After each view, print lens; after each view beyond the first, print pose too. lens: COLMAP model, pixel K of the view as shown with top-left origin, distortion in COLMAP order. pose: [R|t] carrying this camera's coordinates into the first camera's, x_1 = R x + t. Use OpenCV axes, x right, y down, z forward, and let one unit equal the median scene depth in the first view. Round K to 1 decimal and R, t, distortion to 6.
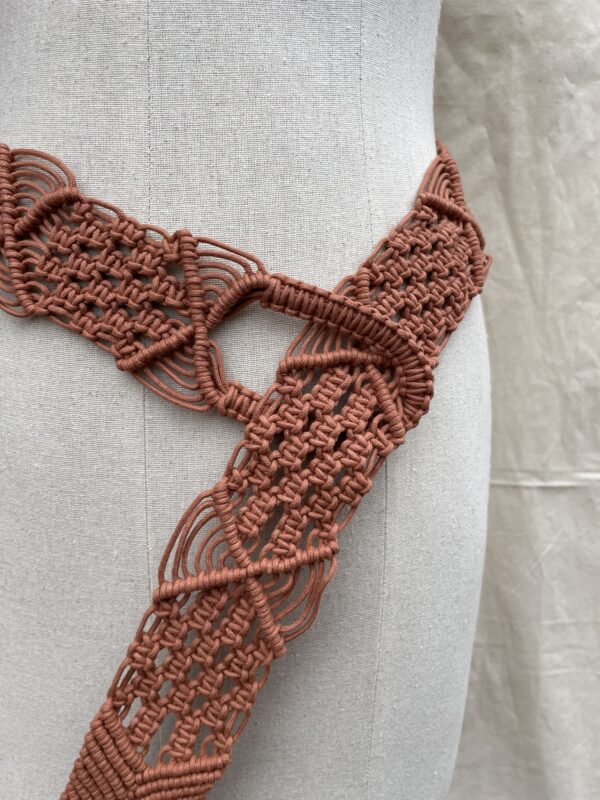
lens RADIAL K [[615.5, 0, 306.3], [0, 615.5, 400.6], [0, 0, 1]] dist [0.048783, -0.094841]
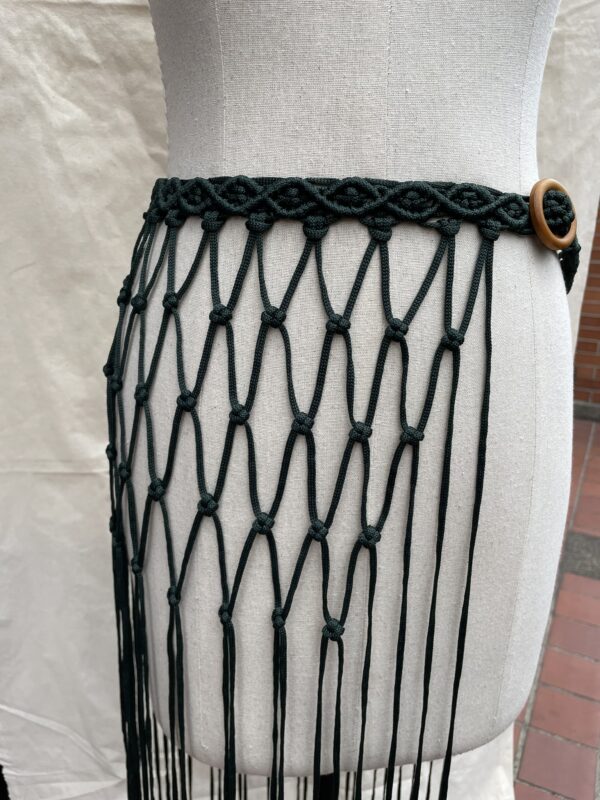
lens RADIAL K [[615.5, 0, 301.4], [0, 615.5, 388.7], [0, 0, 1]] dist [0.048783, -0.094841]
pose [[0.986725, -0.050962, 0.154198, -0.636803], [0.039464, 0.996270, 0.076733, -0.157898], [-0.157533, -0.069629, 0.985056, -0.276406]]
